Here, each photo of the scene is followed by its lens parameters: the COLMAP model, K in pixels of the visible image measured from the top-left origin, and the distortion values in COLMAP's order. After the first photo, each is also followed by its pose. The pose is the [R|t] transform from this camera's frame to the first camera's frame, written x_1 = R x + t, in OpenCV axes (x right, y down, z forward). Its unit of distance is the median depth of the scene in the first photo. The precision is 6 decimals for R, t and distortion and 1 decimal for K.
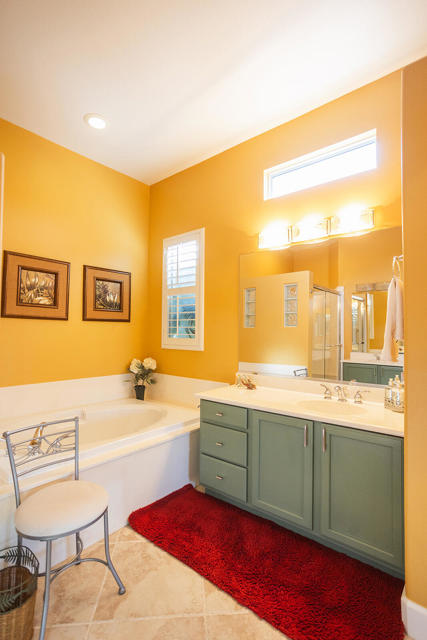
lens RADIAL K [[308.5, 0, 210.2], [0, 308.5, 323.6], [0, 0, 1]] dist [-0.042869, 0.027013]
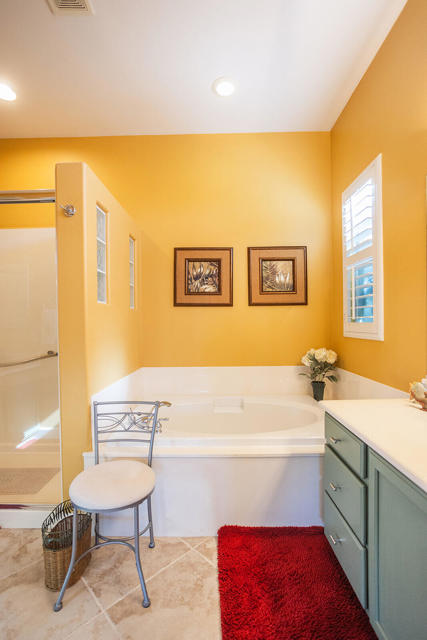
lens RADIAL K [[308.5, 0, 214.7], [0, 308.5, 325.7], [0, 0, 1]] dist [-0.042869, 0.027013]
pose [[0.633770, -0.008095, -0.773479, 0.295902], [0.036149, 0.999163, 0.019163, 0.034233], [0.772676, -0.040105, 0.633532, 0.350041]]
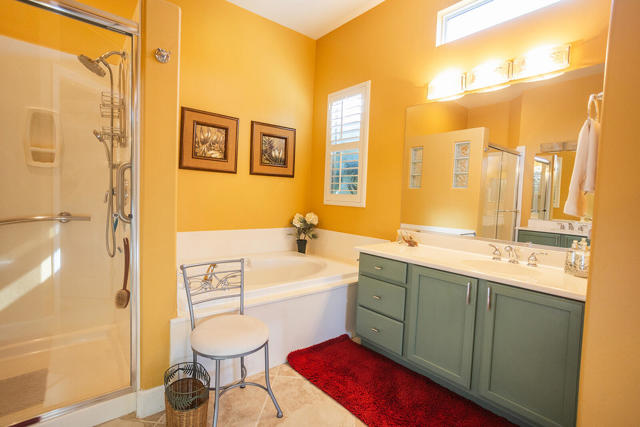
lens RADIAL K [[308.5, 0, 315.8], [0, 308.5, 209.9], [0, 0, 1]] dist [-0.042869, 0.027013]
pose [[0.982314, 0.038735, -0.183192, 0.005625], [-0.025590, 0.996961, 0.073585, 0.032112], [0.185485, -0.067596, 0.980319, -0.002485]]
